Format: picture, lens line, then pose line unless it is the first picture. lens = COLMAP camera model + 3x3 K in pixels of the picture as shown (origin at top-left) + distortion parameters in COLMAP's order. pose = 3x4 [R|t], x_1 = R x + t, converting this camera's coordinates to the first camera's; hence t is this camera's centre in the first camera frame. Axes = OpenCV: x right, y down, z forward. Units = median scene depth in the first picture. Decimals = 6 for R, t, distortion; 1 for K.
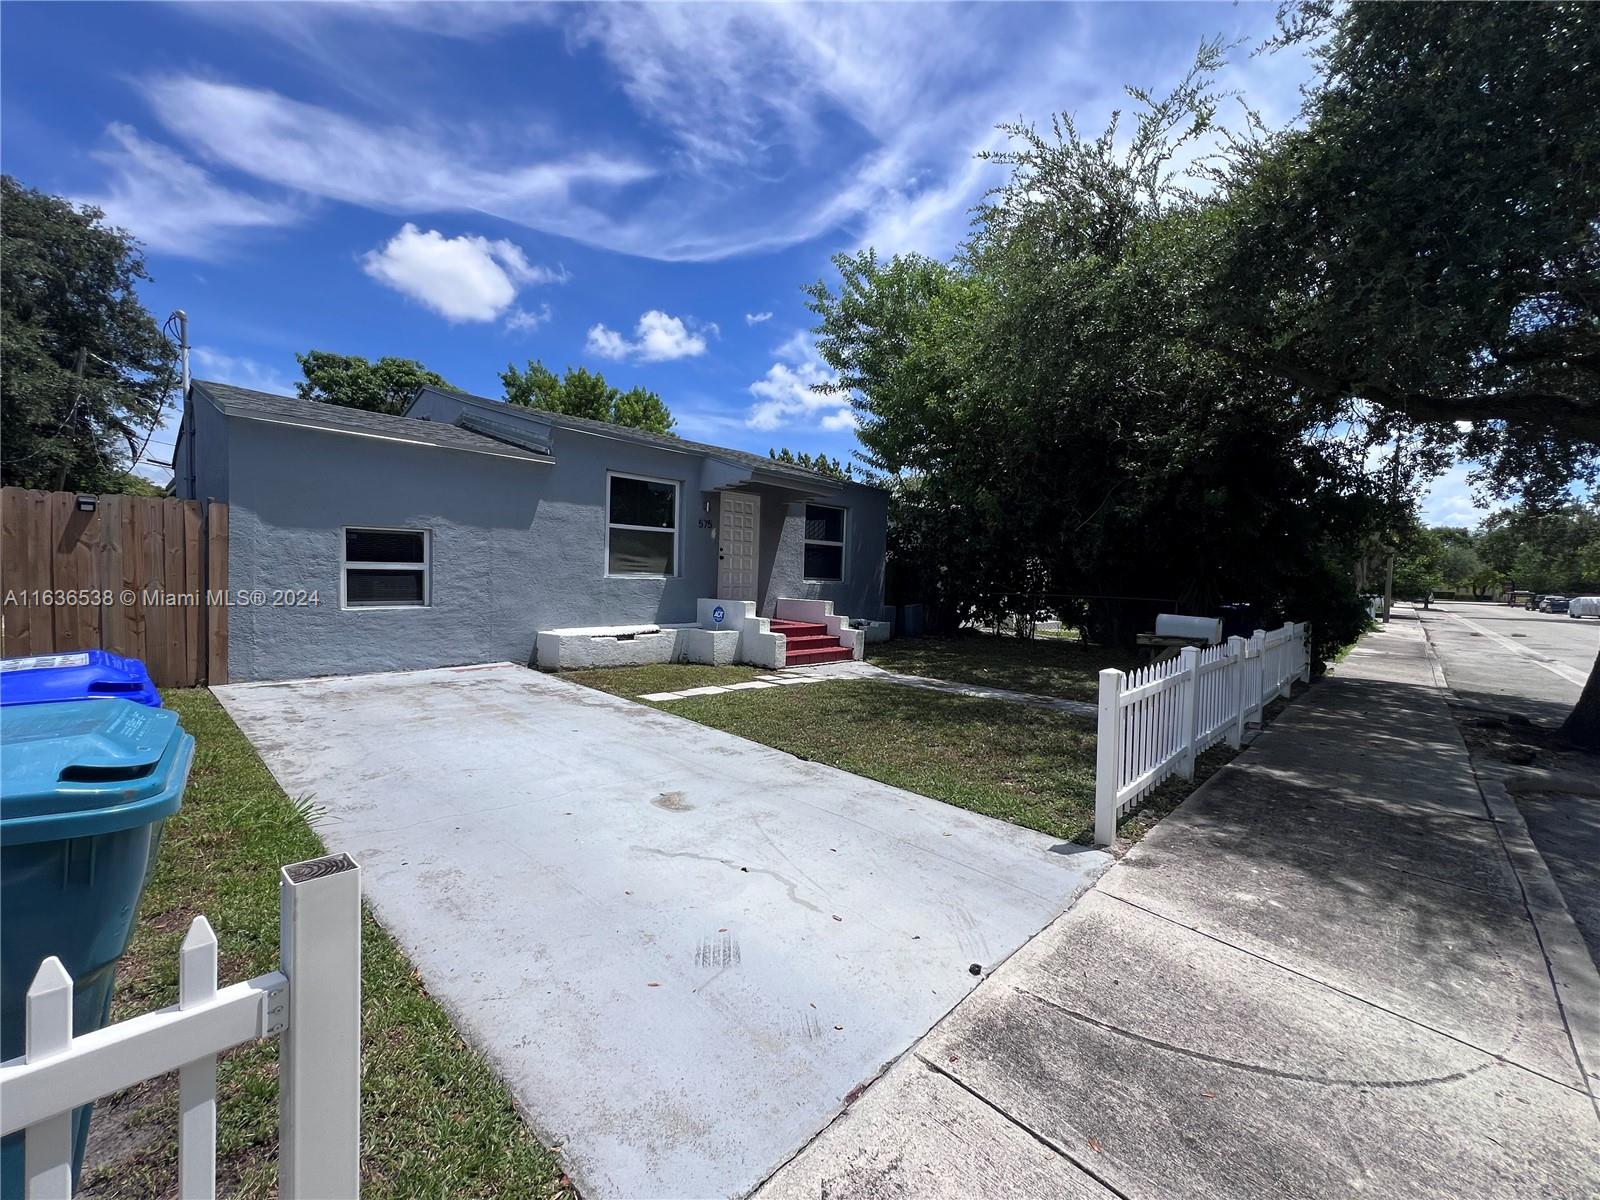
lens RADIAL K [[648.2, 0, 779.6], [0, 648.2, 596.1], [0, 0, 1]] dist [0.030231, 0.000185]
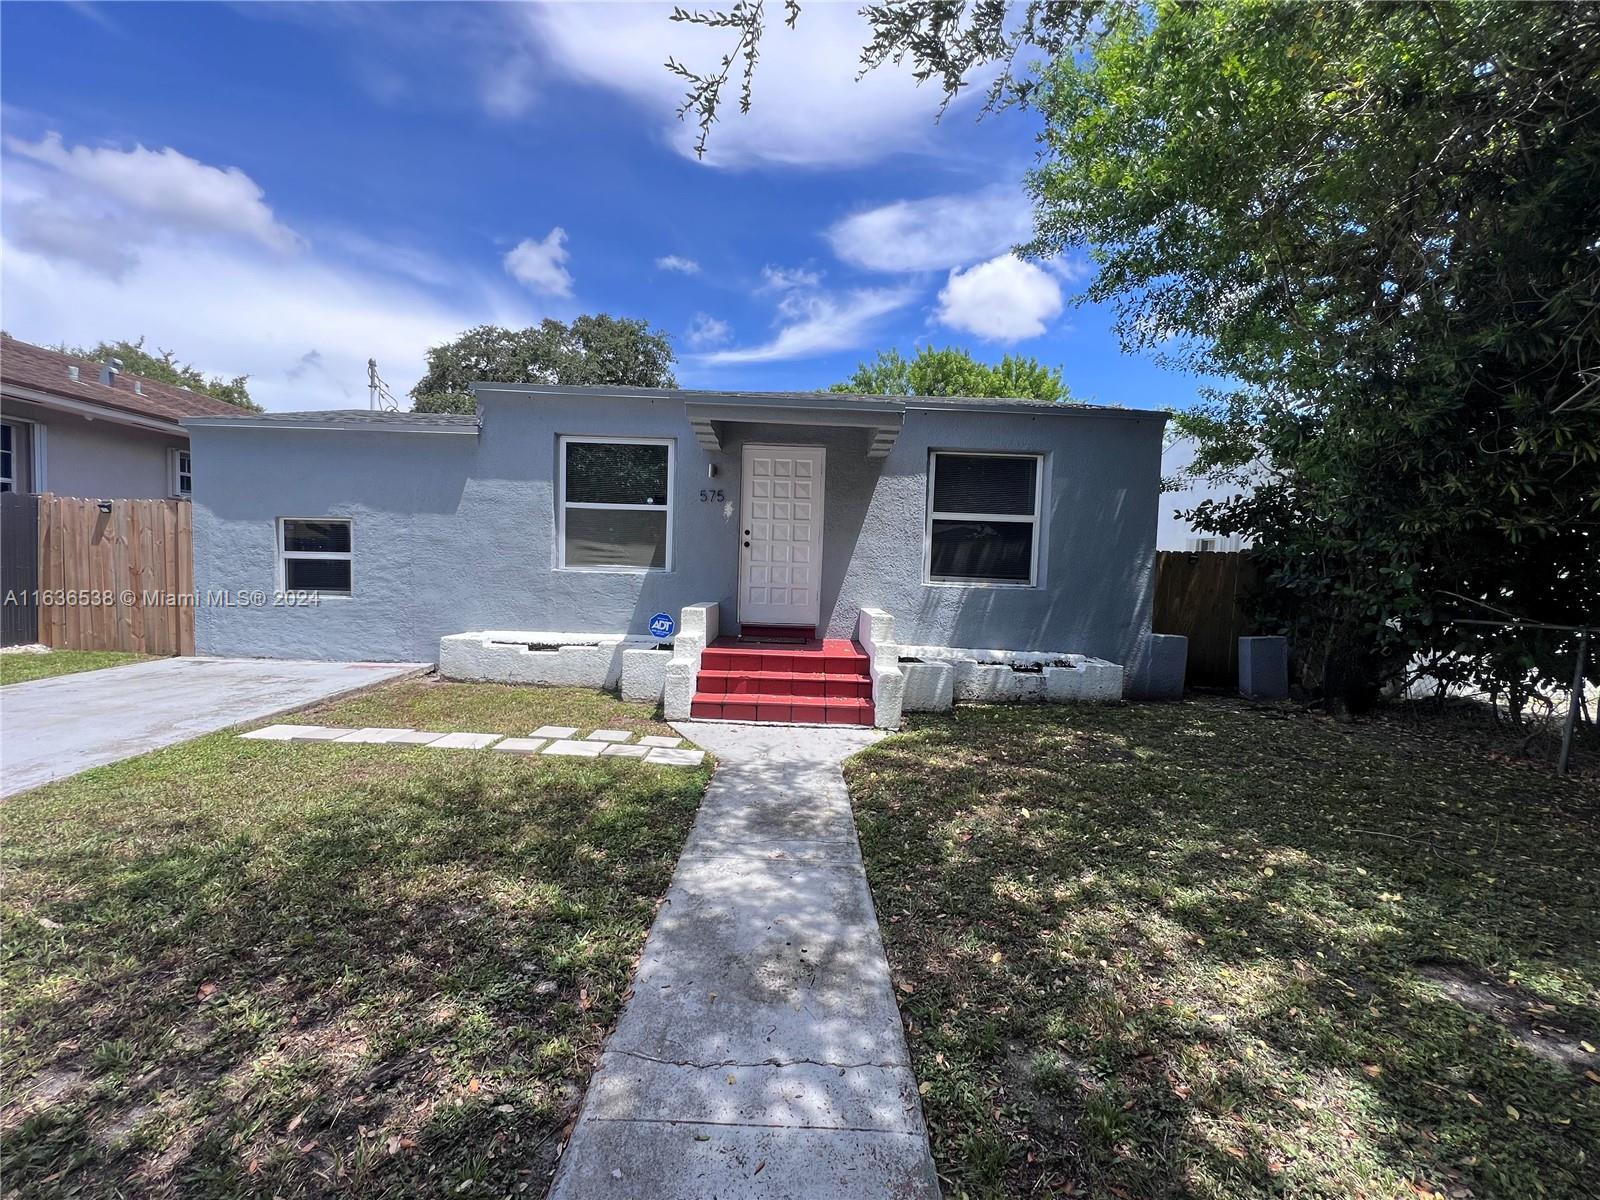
lens RADIAL K [[651.9, 0, 798.3], [0, 651.9, 603.3], [0, 0, 1]] dist [0.000609, -0.000488]
pose [[0.706333, 0.033491, -0.707087, 0.495927], [-0.035638, 0.999296, 0.011731, -0.008357], [0.706982, 0.016913, 0.707030, 0.634893]]
